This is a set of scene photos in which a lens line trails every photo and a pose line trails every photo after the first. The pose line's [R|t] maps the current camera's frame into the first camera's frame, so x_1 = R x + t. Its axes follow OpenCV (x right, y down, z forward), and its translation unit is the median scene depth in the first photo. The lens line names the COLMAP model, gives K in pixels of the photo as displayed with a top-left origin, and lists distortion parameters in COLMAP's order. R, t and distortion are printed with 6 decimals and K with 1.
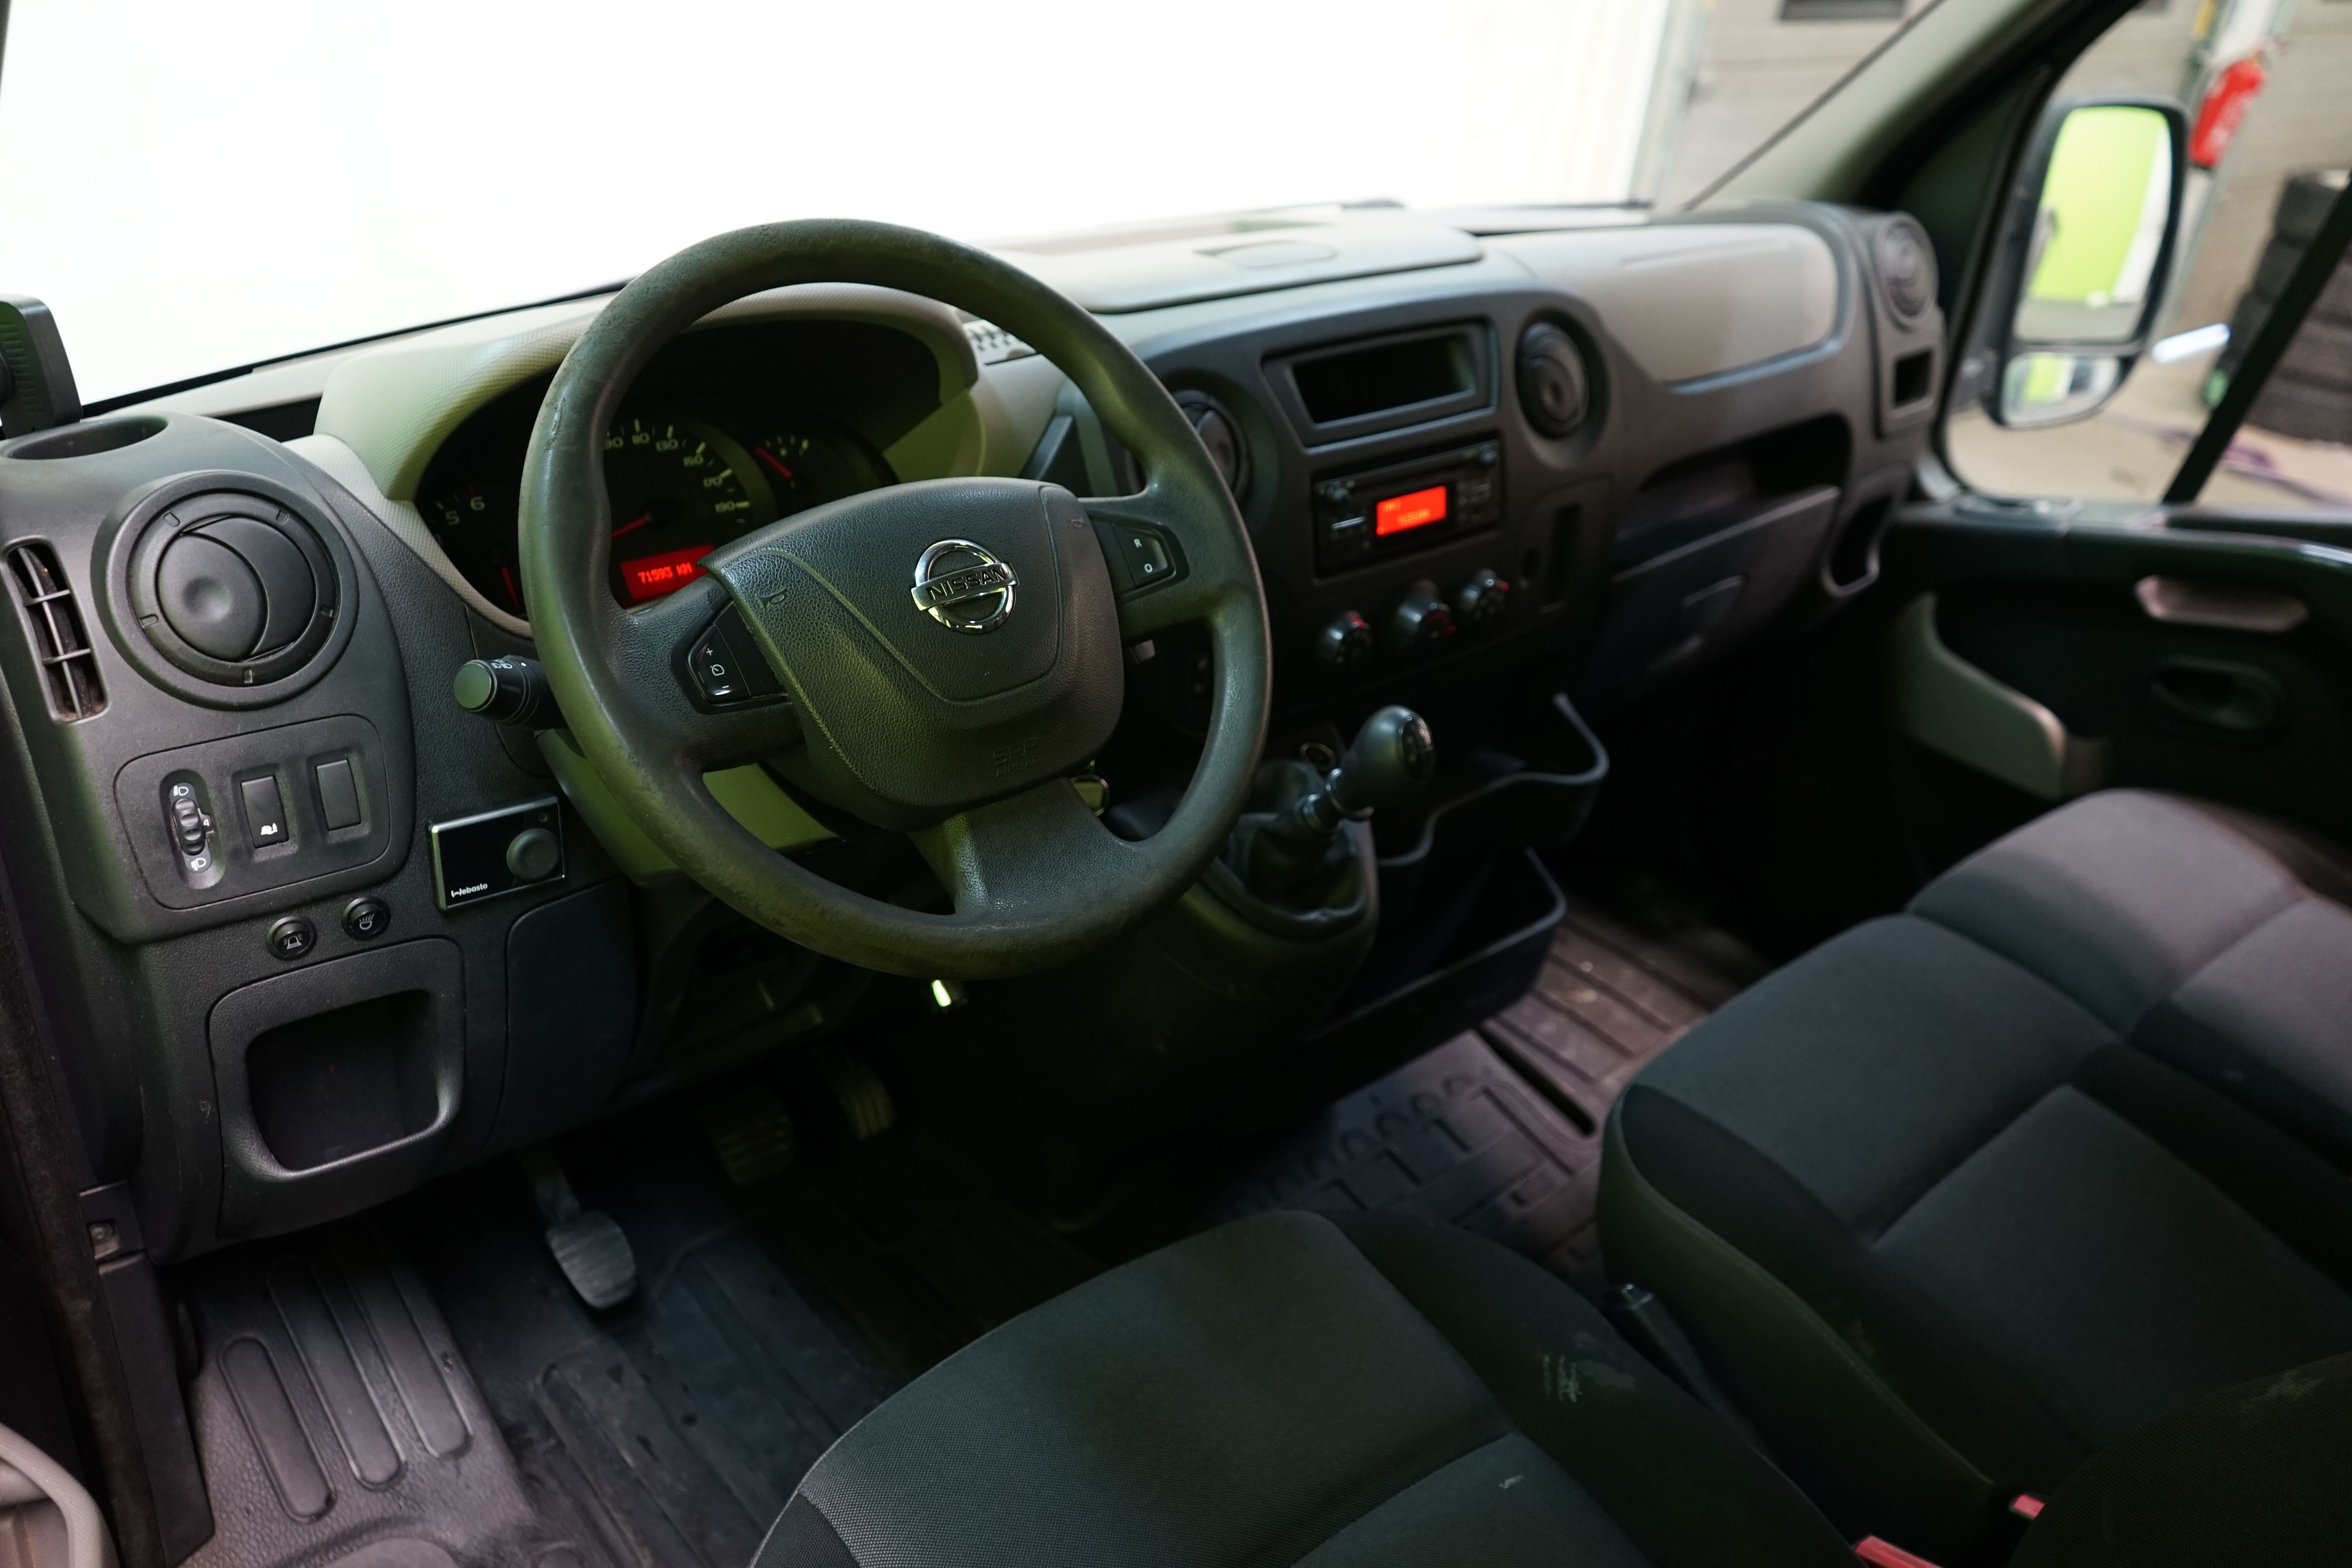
lens RADIAL K [[1997.7, 0, 1176.0], [0, 1997.7, 784.0], [0, 0, 1]] dist [-0.021481, -0.006949]
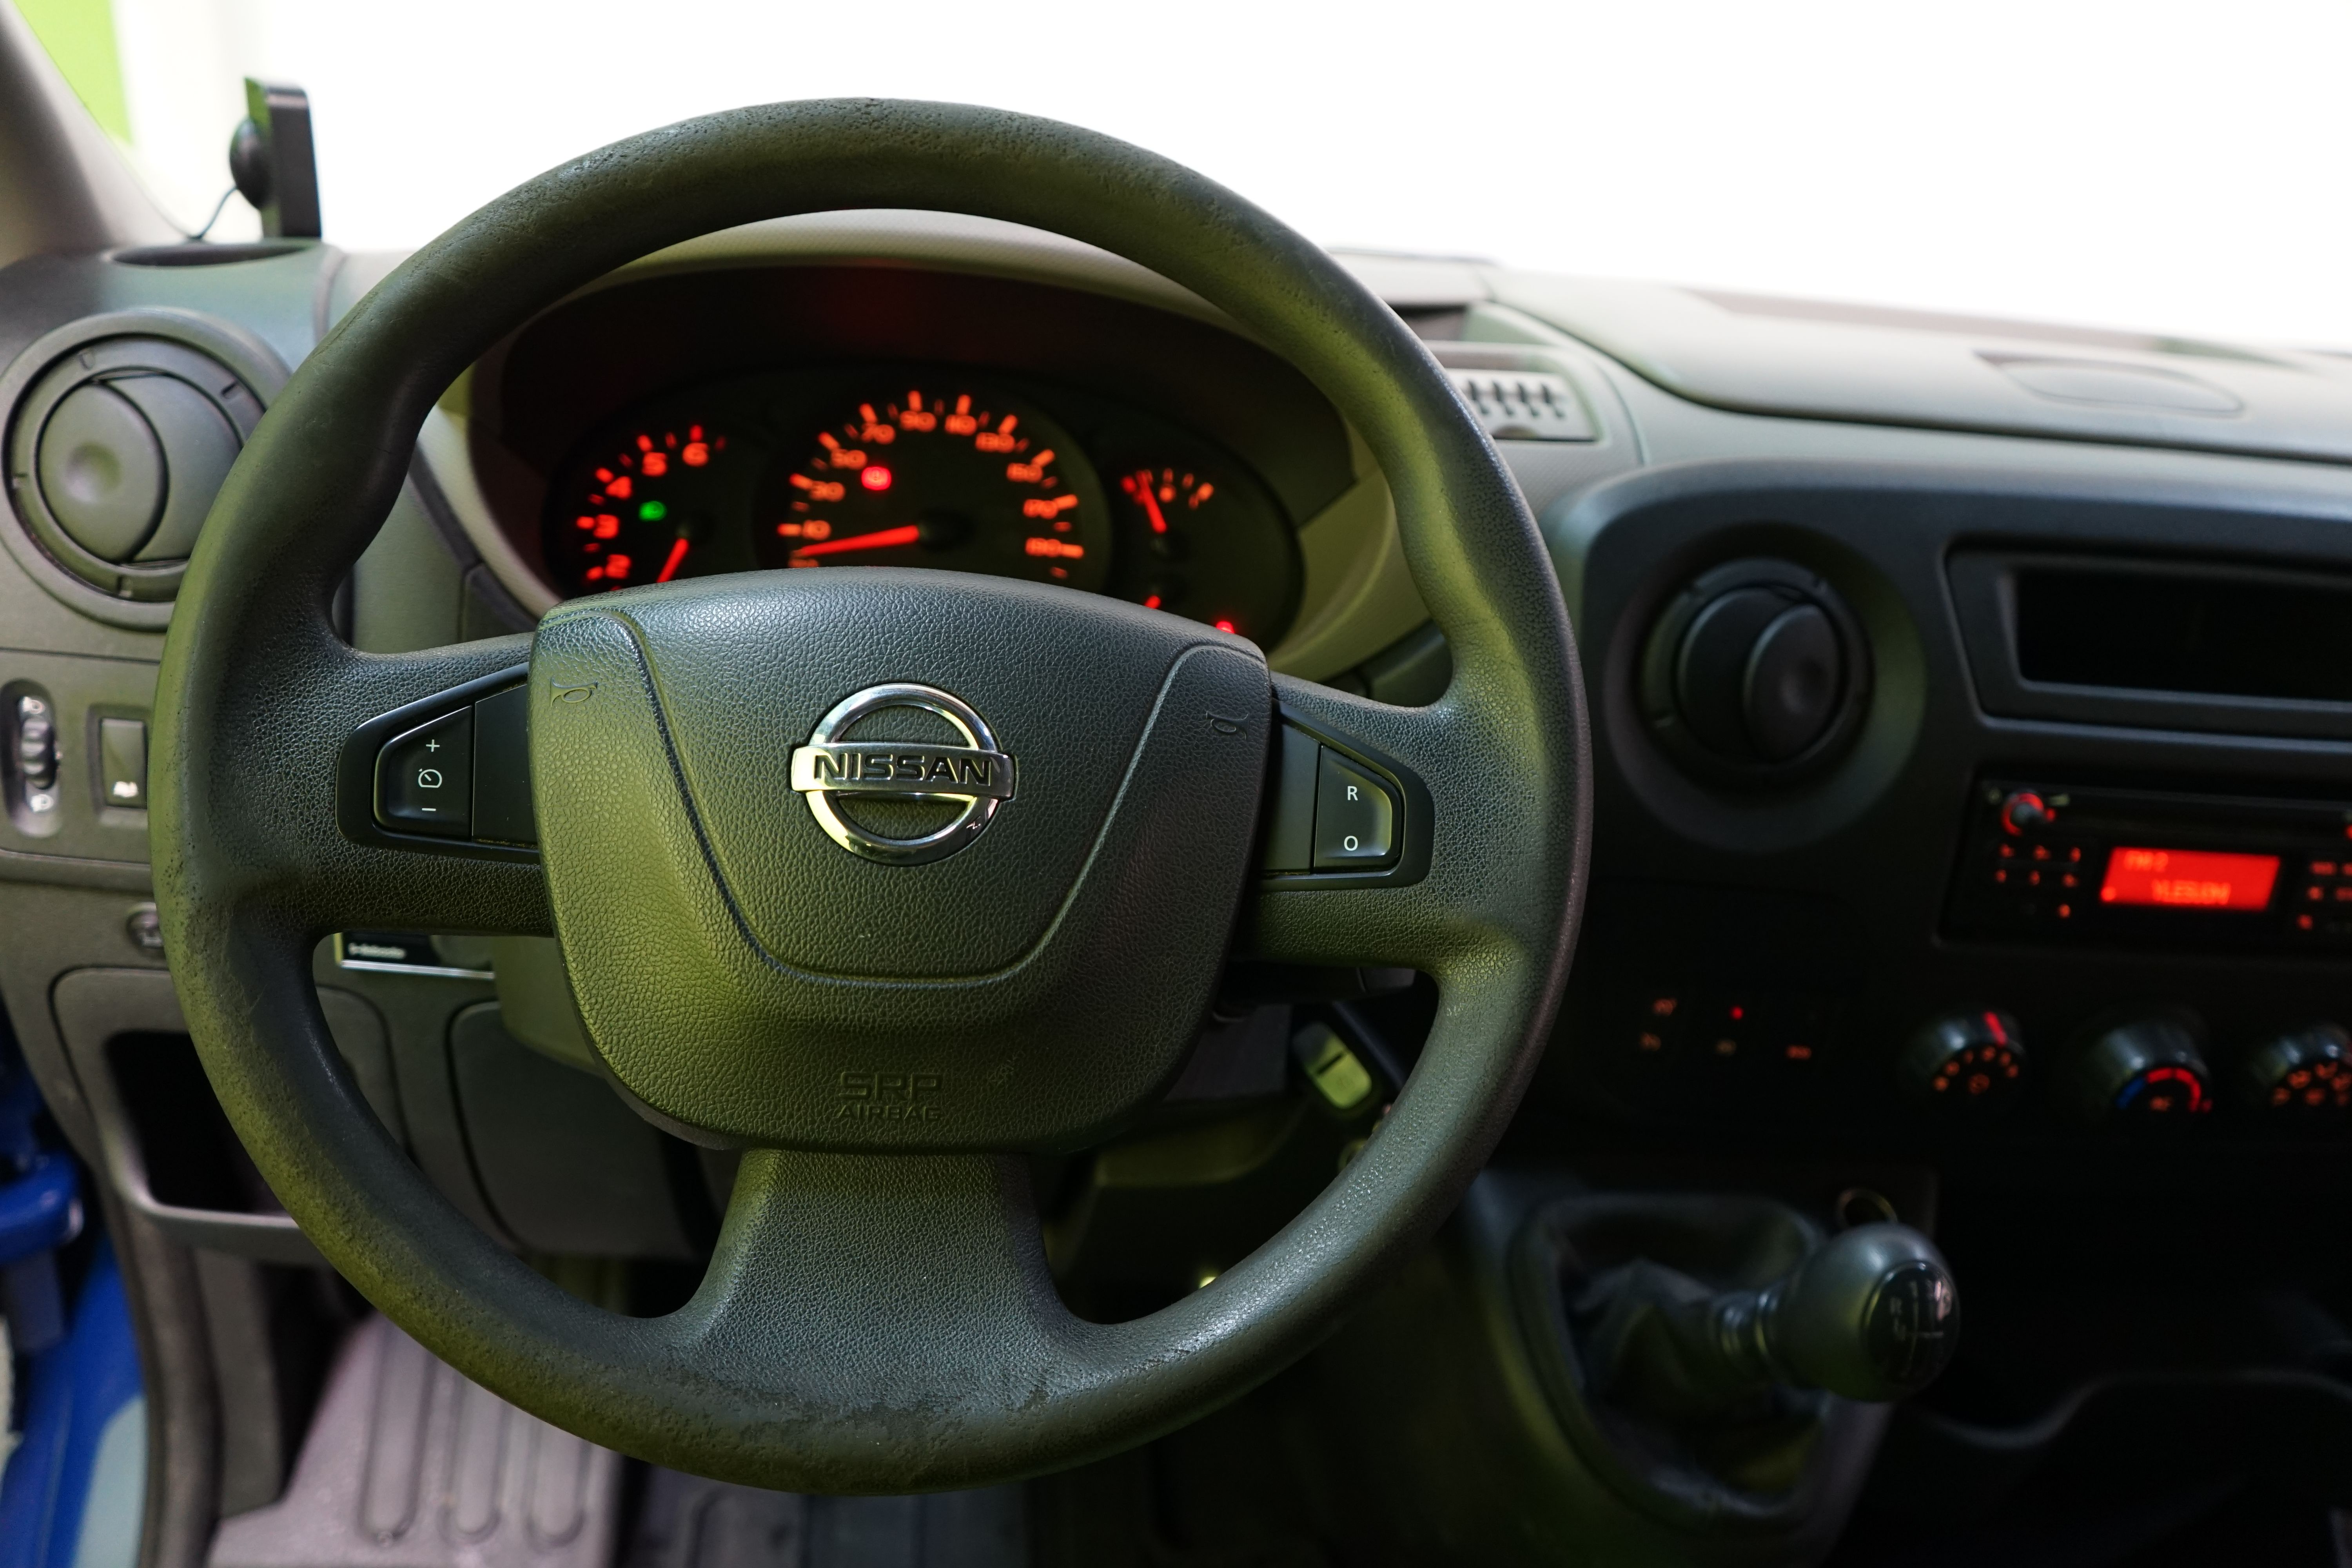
lens RADIAL K [[1997.7, 0, 1176.0], [0, 1997.7, 784.0], [0, 0, 1]] dist [-0.021481, -0.006949]
pose [[0.797380, 0.314617, -0.514977, 0.197041], [-0.323222, 0.943282, 0.075814, -0.131266], [0.509621, 0.105999, 0.853845, 0.448489]]
